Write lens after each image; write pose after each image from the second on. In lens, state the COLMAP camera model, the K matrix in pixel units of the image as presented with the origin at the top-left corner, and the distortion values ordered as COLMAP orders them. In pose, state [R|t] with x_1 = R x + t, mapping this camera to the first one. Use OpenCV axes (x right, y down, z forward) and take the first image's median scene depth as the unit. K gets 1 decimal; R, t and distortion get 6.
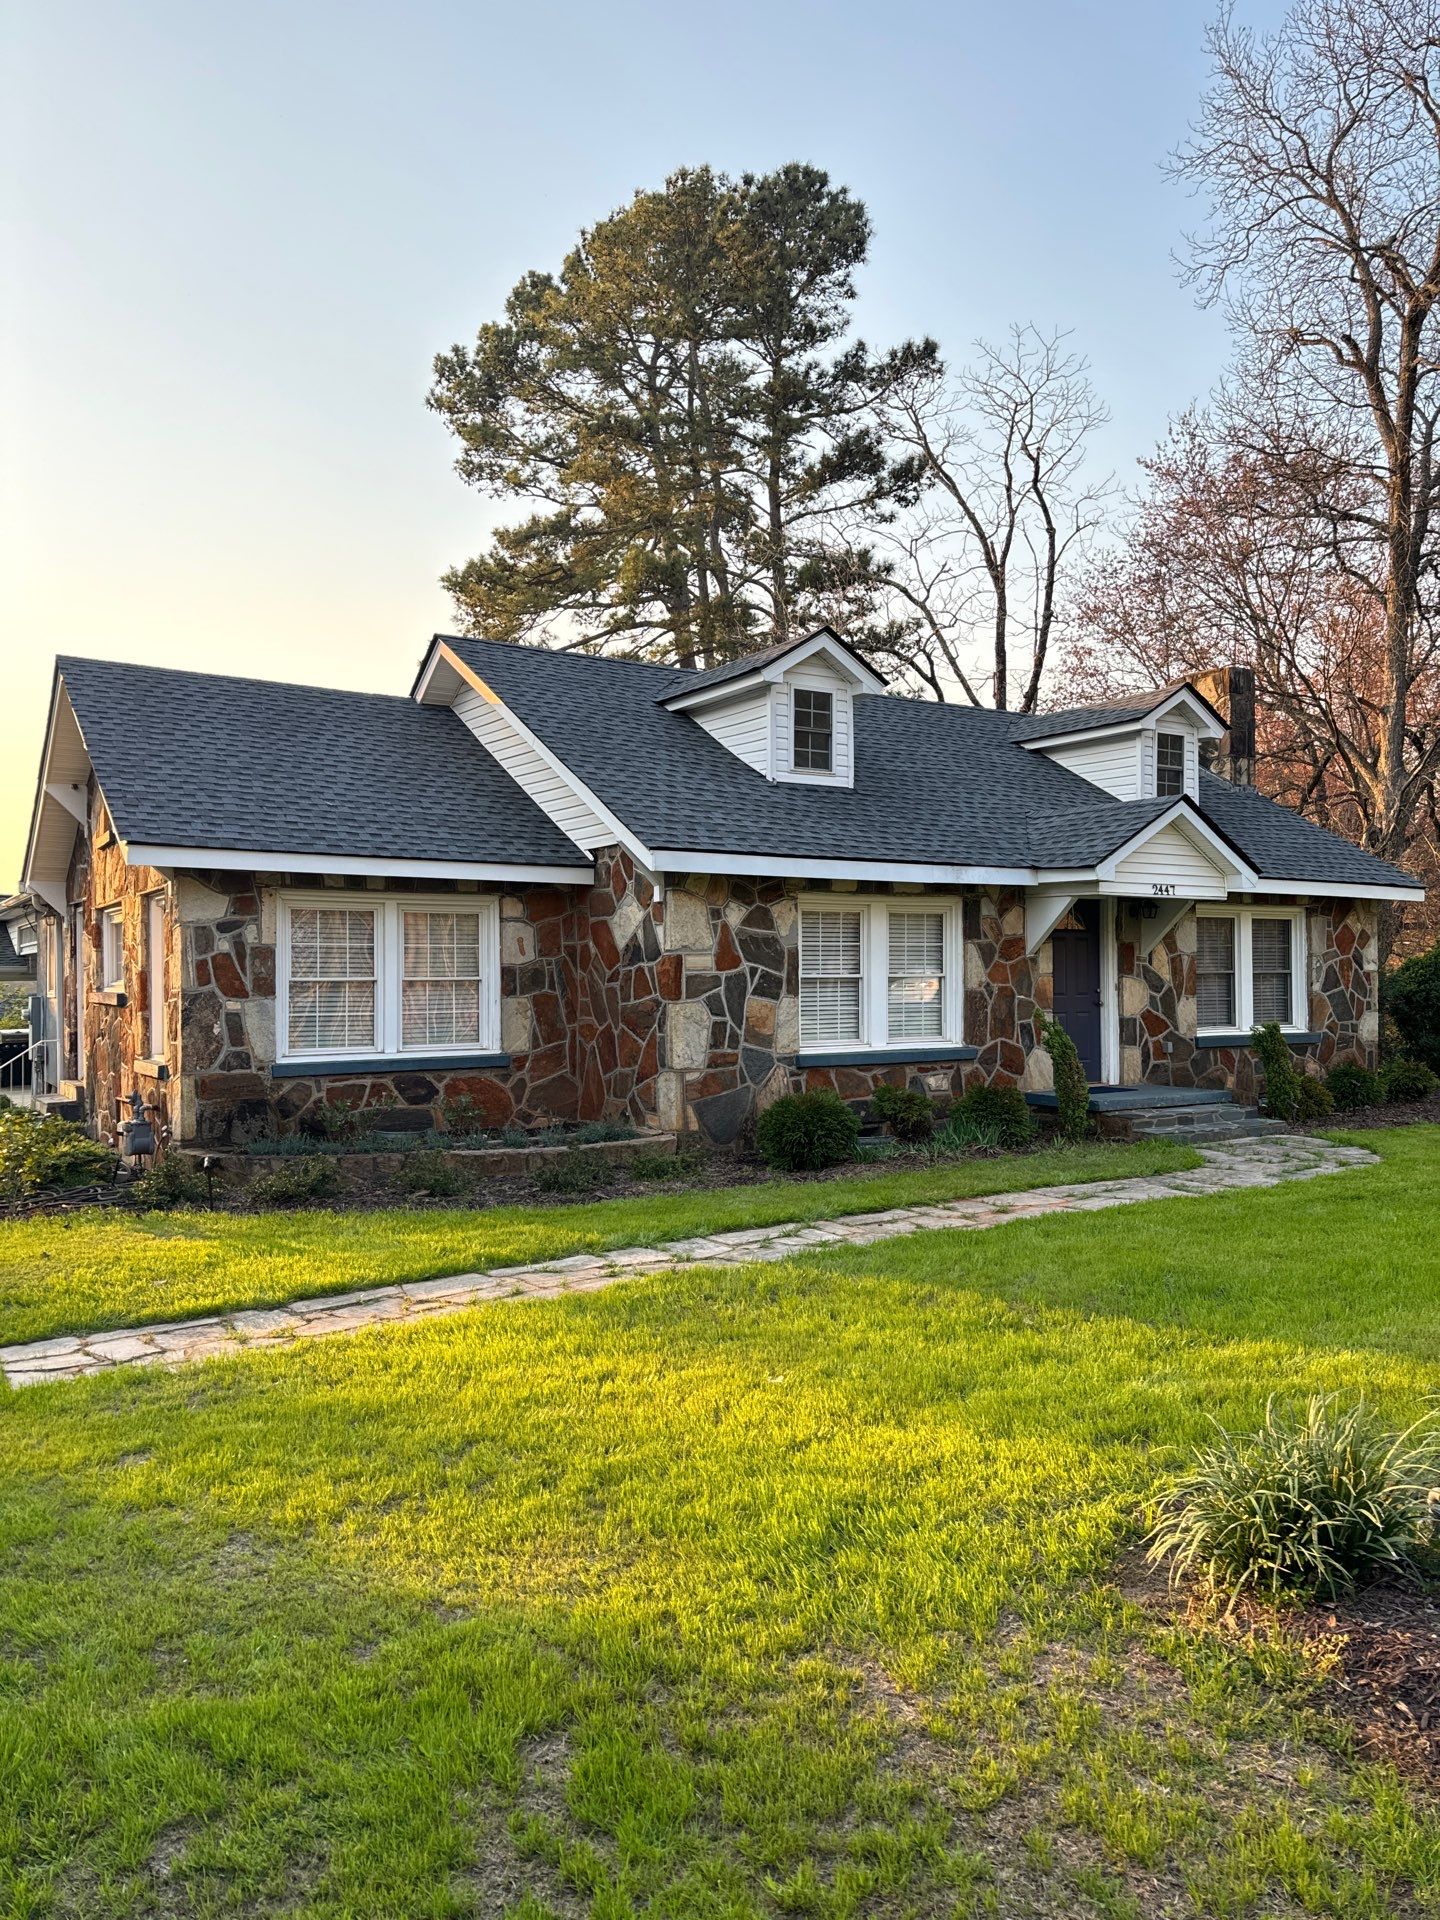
lens RADIAL K [[1357.7, 0, 720.0], [0, 1357.7, 960.0], [0, 0, 1]] dist [0.138612, -0.171466]
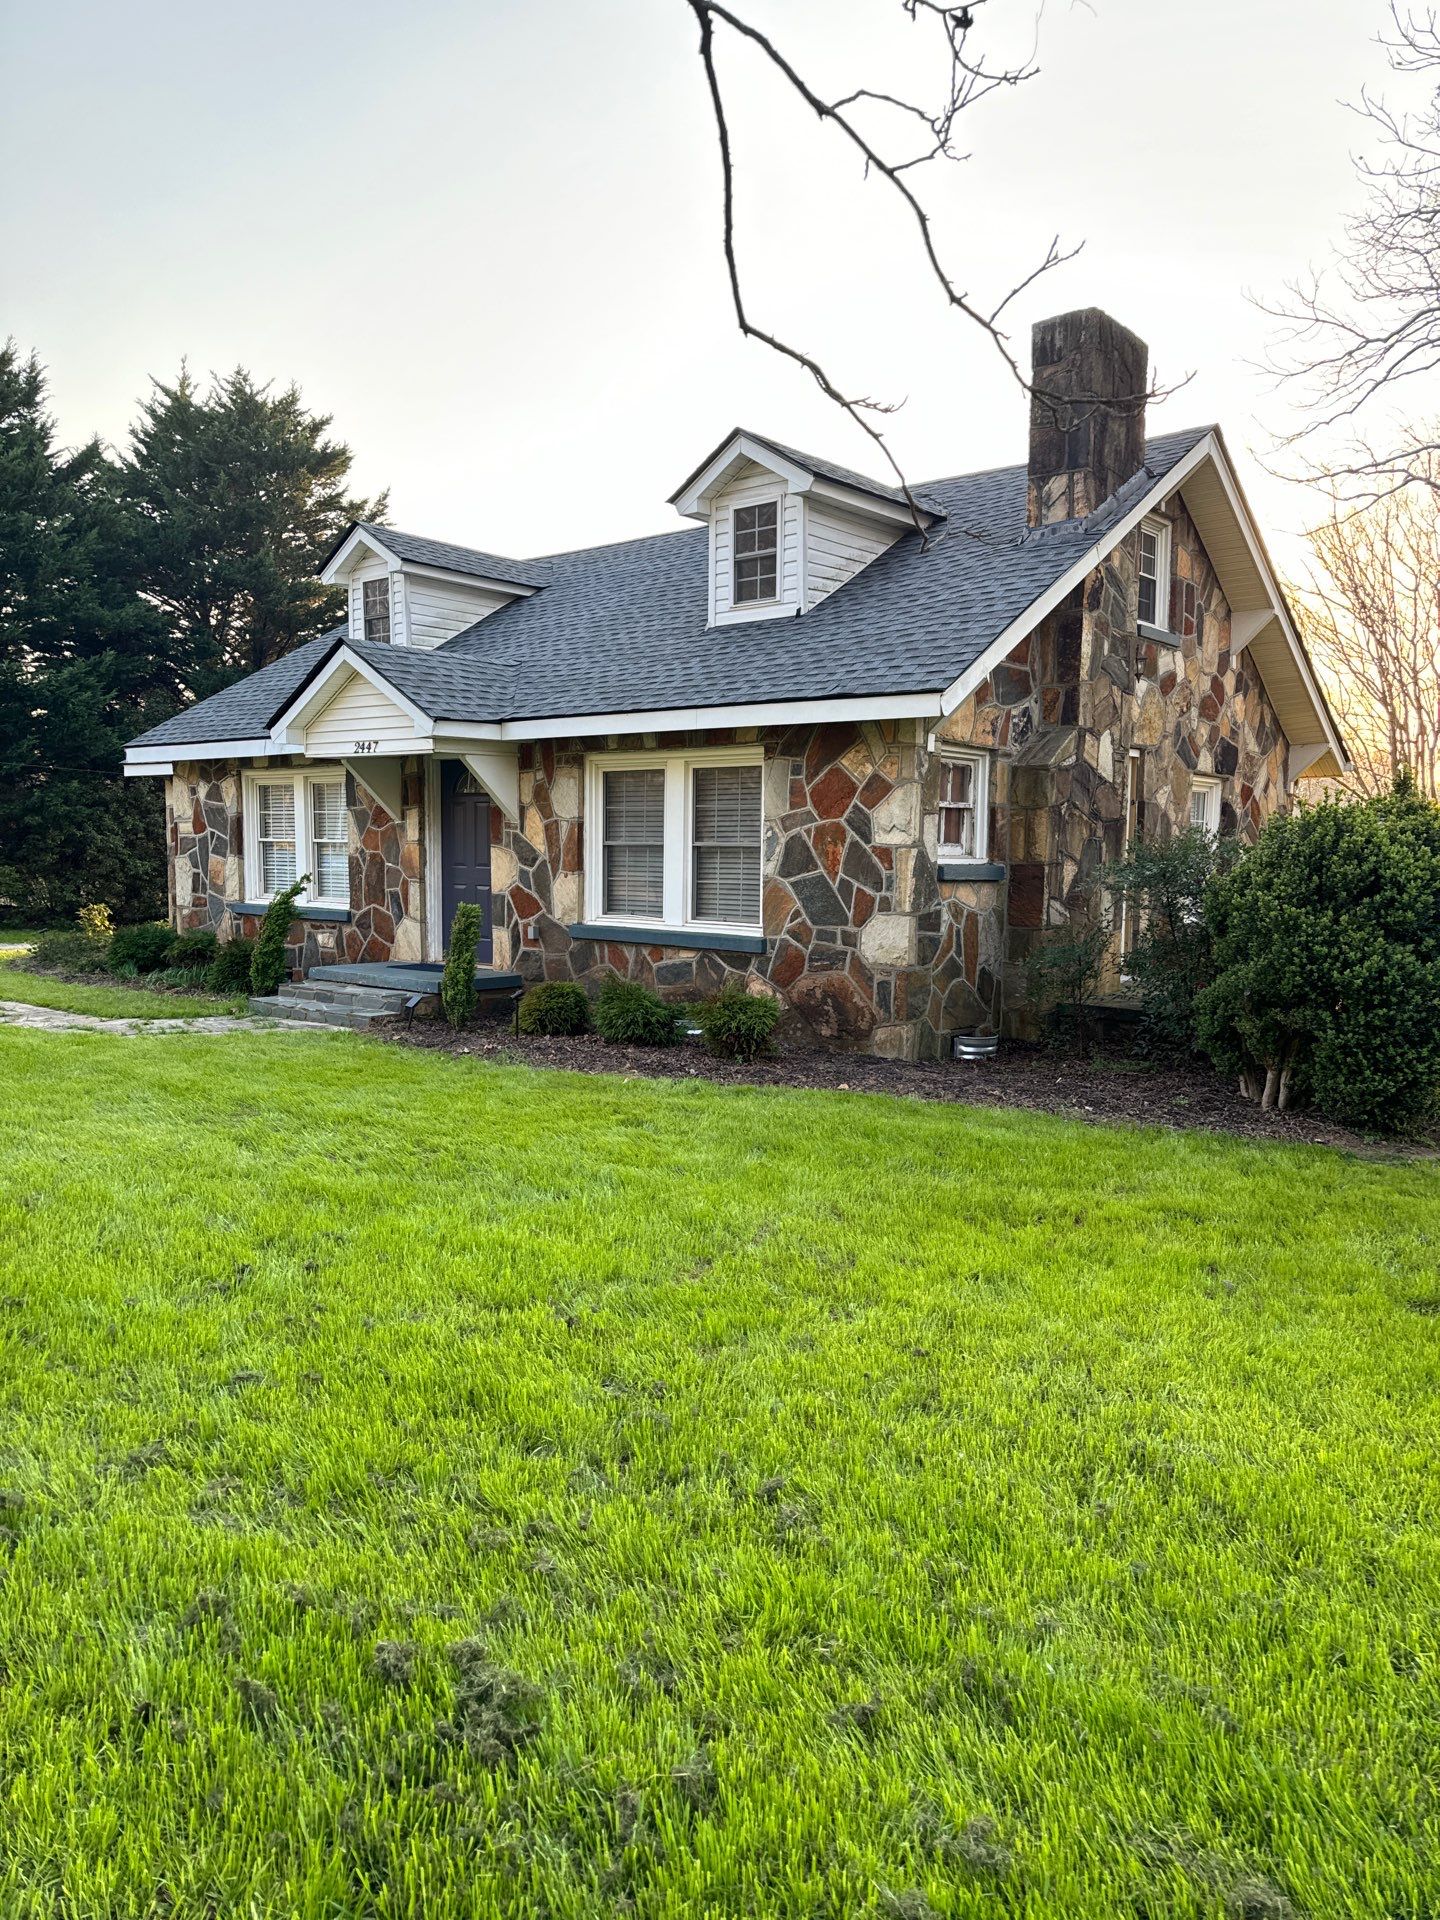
lens RADIAL K [[1357.7, 0, 720.0], [0, 1357.7, 960.0], [0, 0, 1]] dist [0.138612, -0.171466]
pose [[0.287729, 0.090363, -0.953439, 1.229178], [-0.000813, 0.995562, 0.094110, 0.002554], [0.957711, -0.026303, 0.286526, 0.939435]]
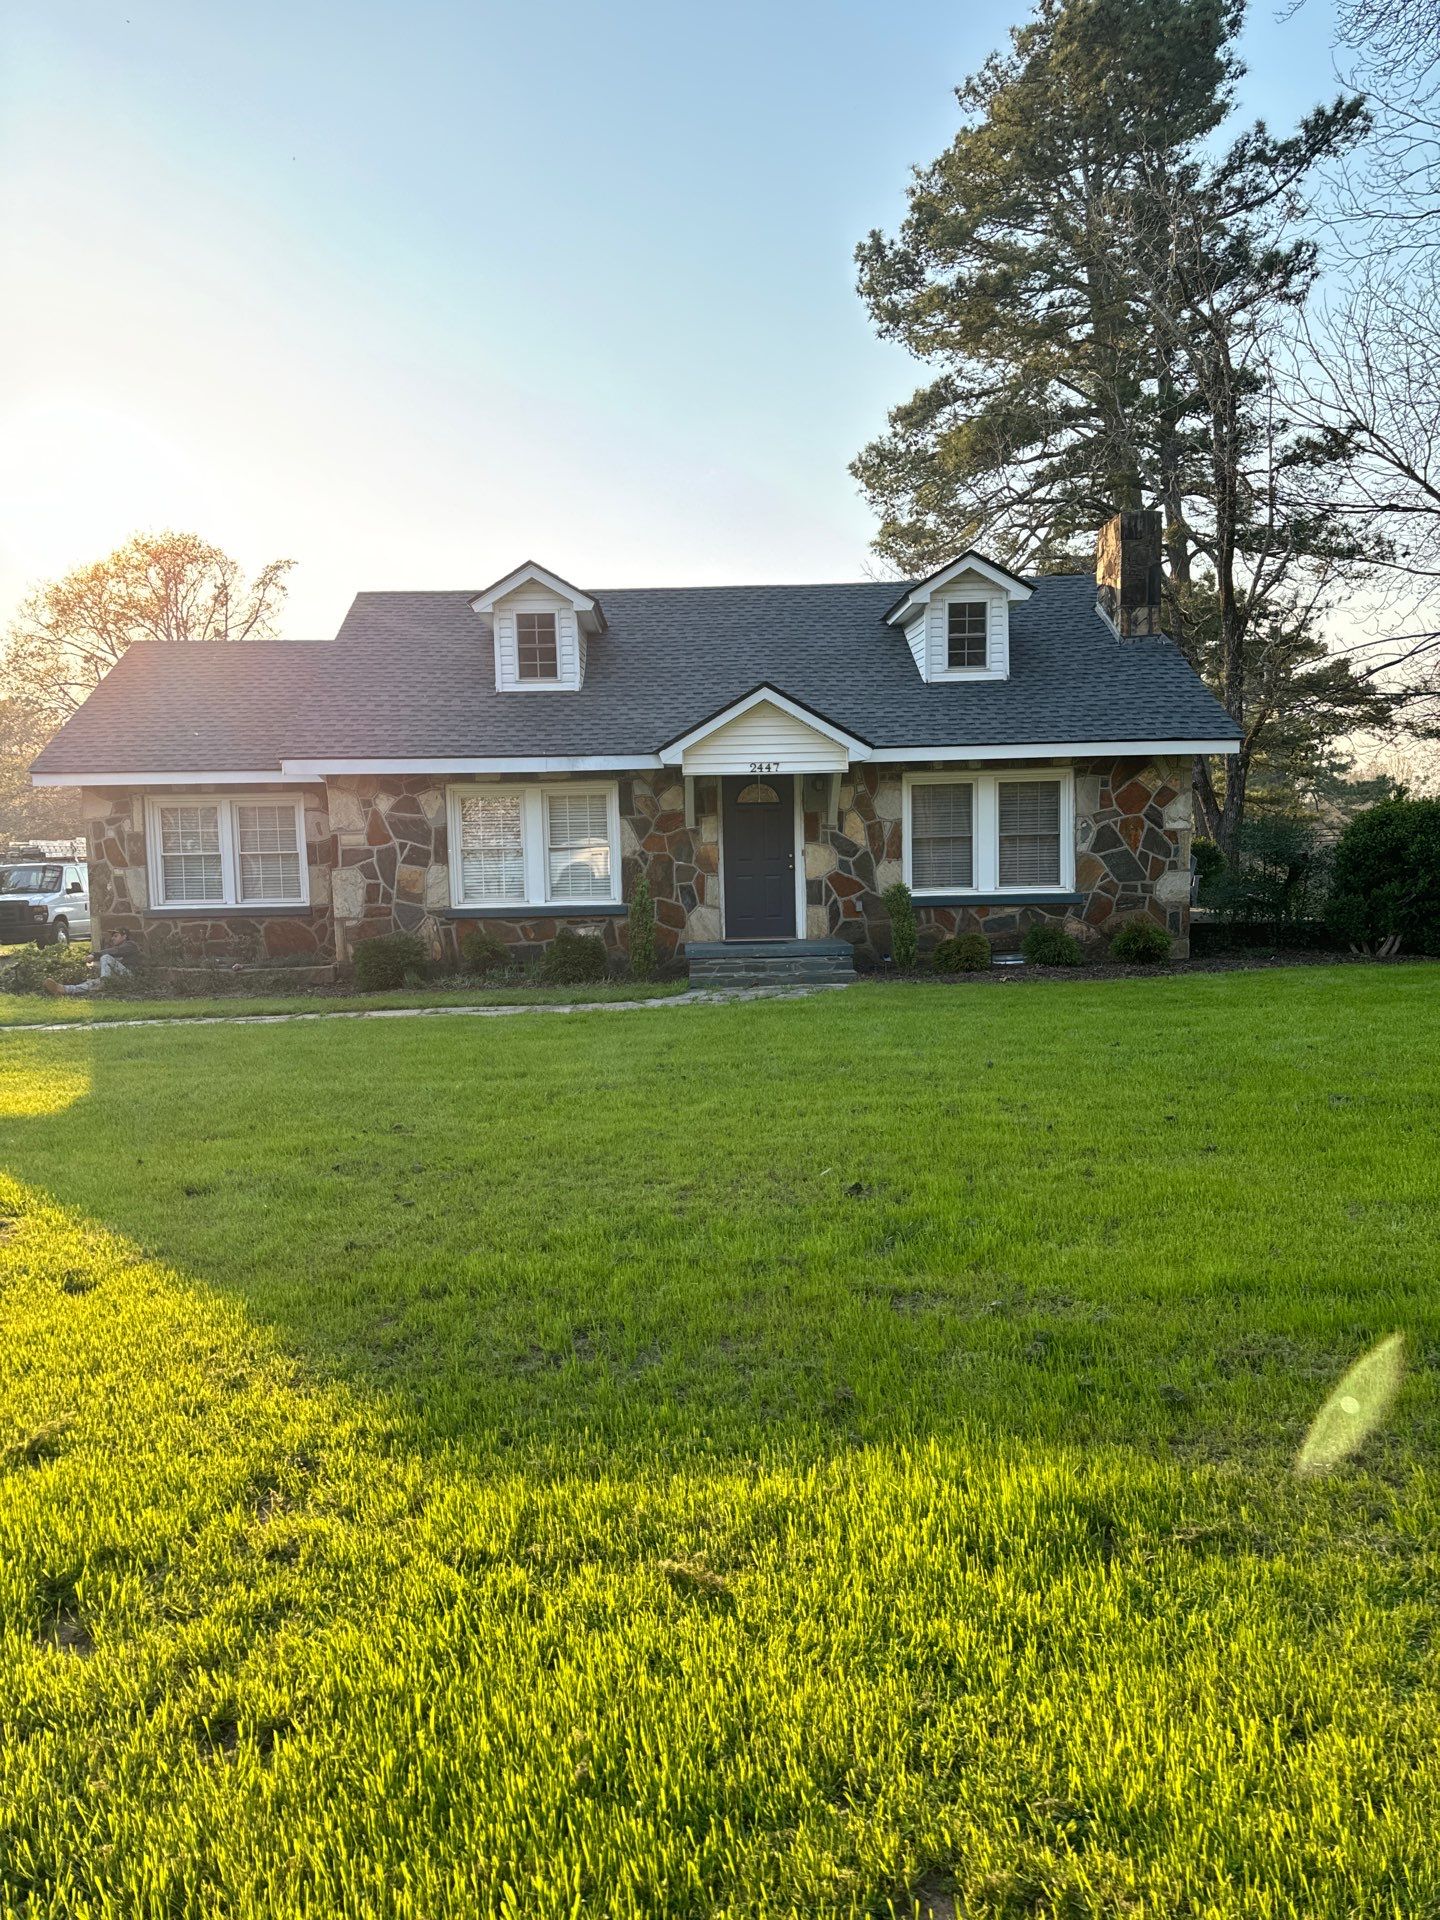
lens RADIAL K [[1357.7, 0, 720.0], [0, 1357.7, 960.0], [0, 0, 1]] dist [0.138612, -0.171466]
pose [[0.850395, 0.029293, -0.525329, 0.865631], [0.024032, 0.995244, 0.094399, 0.000493], [0.525596, -0.092902, 0.845647, 0.016005]]
